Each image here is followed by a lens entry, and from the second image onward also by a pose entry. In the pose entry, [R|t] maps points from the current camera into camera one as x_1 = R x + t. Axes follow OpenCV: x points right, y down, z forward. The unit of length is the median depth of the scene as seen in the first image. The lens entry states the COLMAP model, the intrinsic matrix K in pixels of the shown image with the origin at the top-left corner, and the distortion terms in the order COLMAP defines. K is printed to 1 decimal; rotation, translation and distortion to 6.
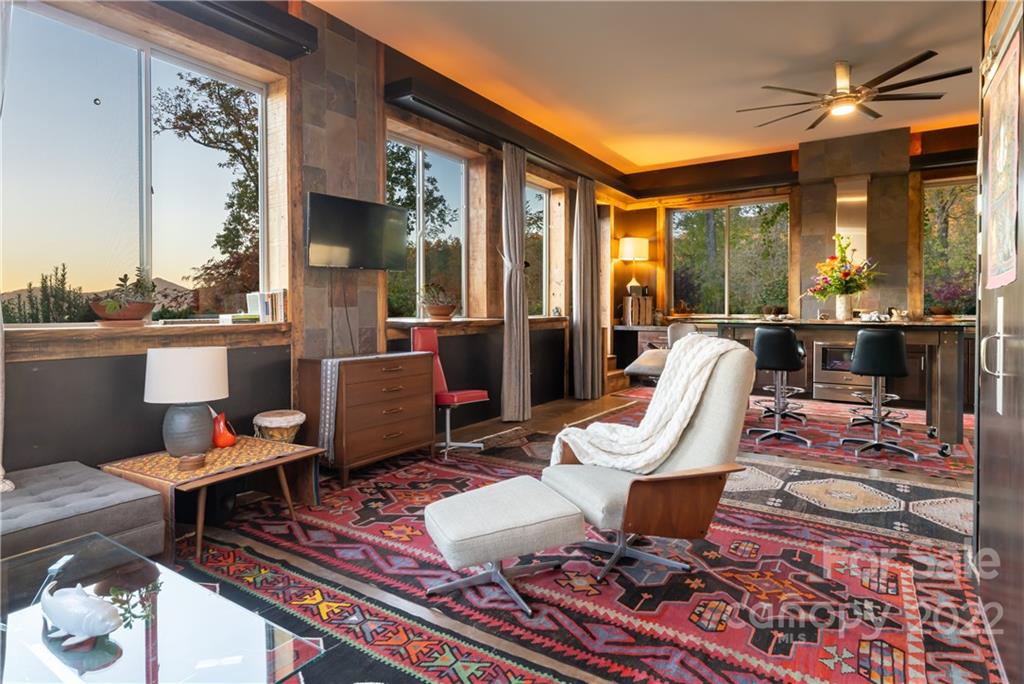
lens RADIAL K [[558.3, 0, 497.1], [0, 558.3, 312.9], [0, 0, 1]] dist [0.000558, -0.000003]
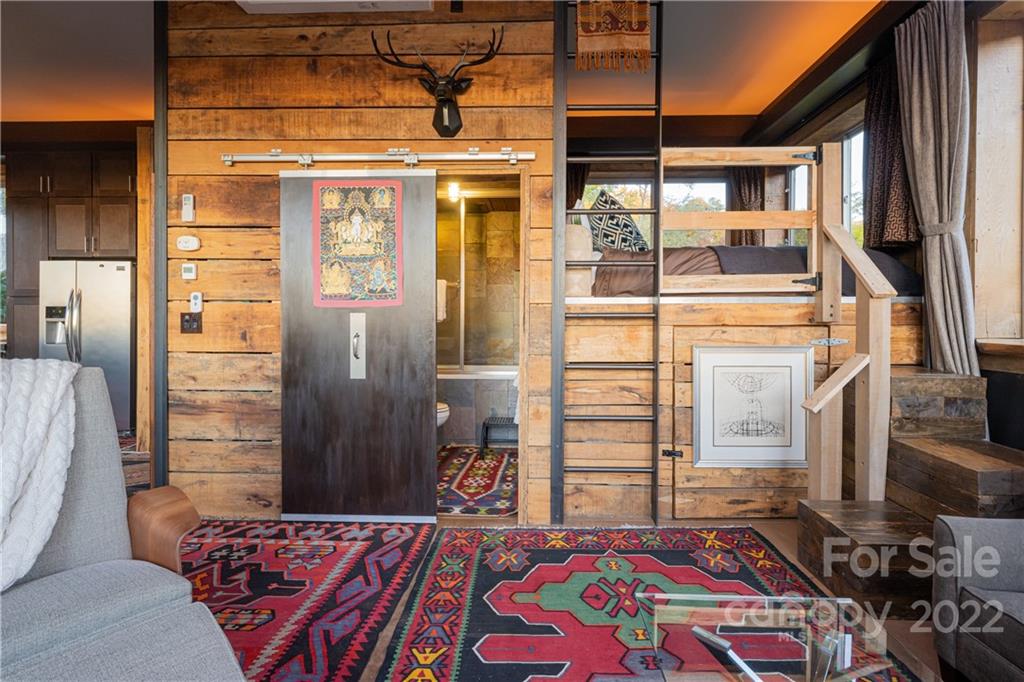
lens RADIAL K [[467.0, 0, 529.1], [0, 467.0, 322.4], [0, 0, 1]] dist [-0.000625, -0.000065]
pose [[-0.538802, -0.010582, 0.842366, -0.189961], [0.003216, 0.999888, 0.014618, -0.002971], [-0.842426, 0.010585, -0.538708, 0.316850]]
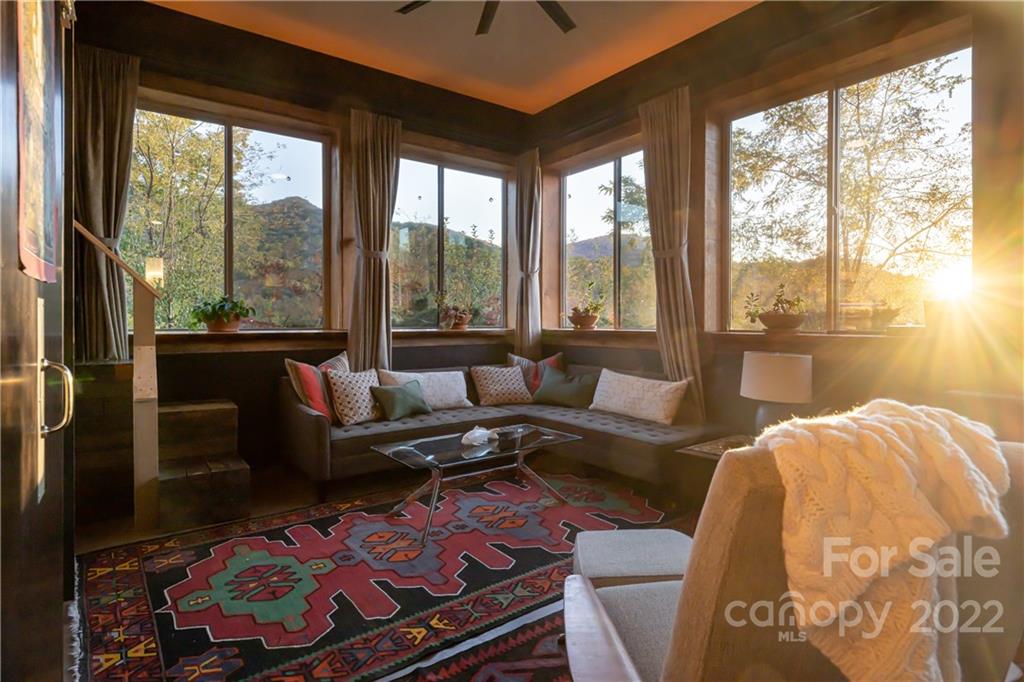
lens RADIAL K [[537.1, 0, 512.8], [0, 537.1, 322.2], [0, 0, 1]] dist [0.000006, -0.000209]
pose [[-0.332211, 0.002284, -0.943202, 0.293362], [-0.010344, 0.999928, 0.006064, -0.001005], [0.943148, 0.011771, -0.332163, 0.378482]]
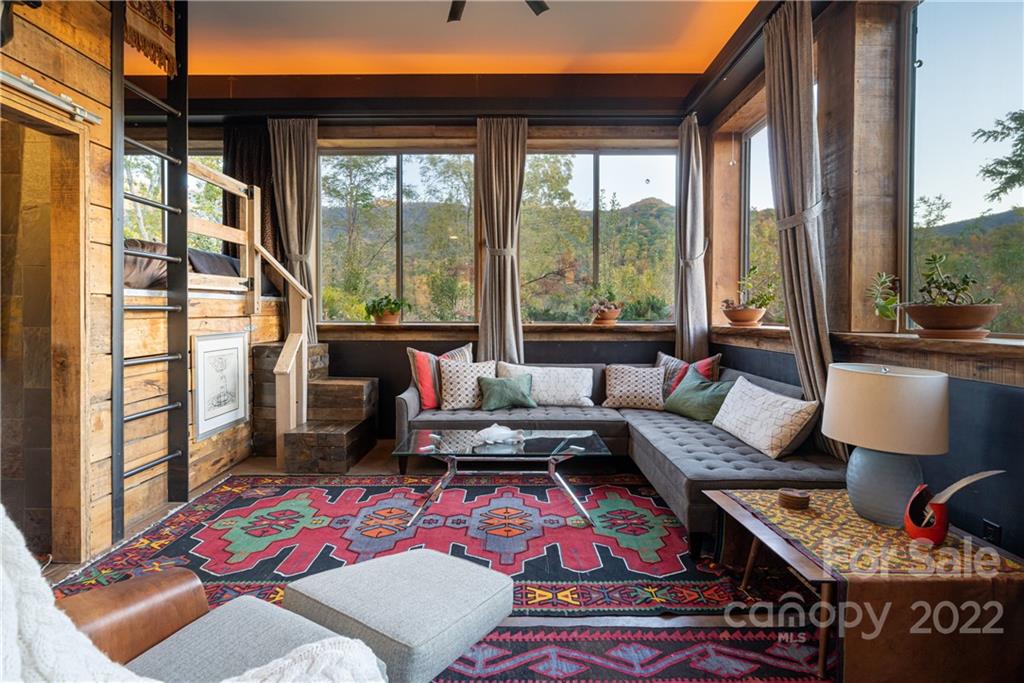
lens RADIAL K [[526.2, 0, 509.9], [0, 526.2, 321.7], [0, 0, 1]] dist [-0.002712, -0.000395]
pose [[-0.833530, 0.005810, -0.552443, 0.094537], [-0.008205, 0.999704, 0.022895, -0.004143], [0.552413, 0.023616, -0.833236, 0.572408]]
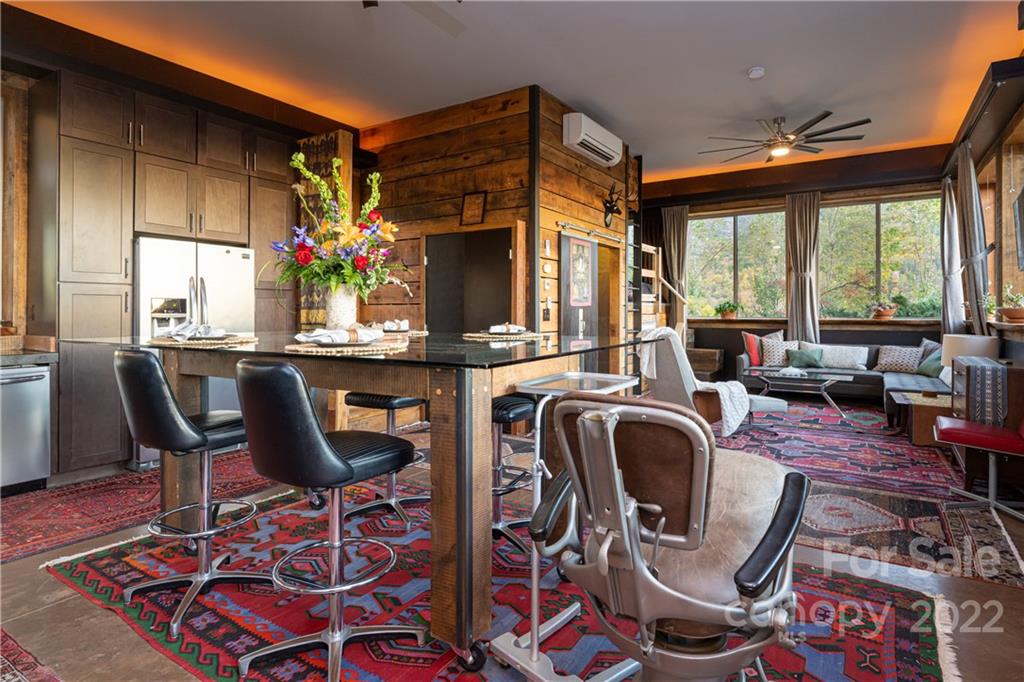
lens RADIAL K [[548.7, 0, 514.9], [0, 548.7, 309.0], [0, 0, 1]] dist [-0.001409, -0.000153]
pose [[-0.999712, -0.001425, -0.023940, 0.361078], [-0.001536, 0.999988, 0.004608, -0.009897], [0.023933, 0.004643, -0.999703, 1.136682]]
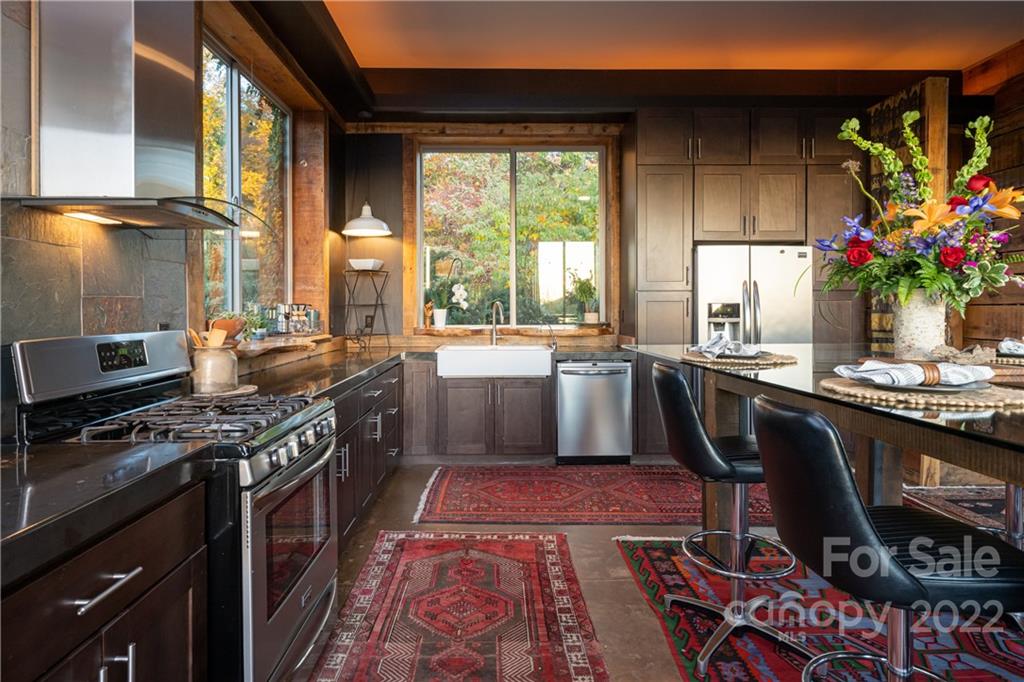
lens RADIAL K [[541.9, 0, 507.9], [0, 541.9, 311.4], [0, 0, 1]] dist [-0.000406, -0.000052]
pose [[-0.575474, -0.005590, 0.817801, 0.371247], [0.010627, 0.999841, 0.014313, -0.020467], [-0.817751, 0.016927, -0.575323, 1.068857]]
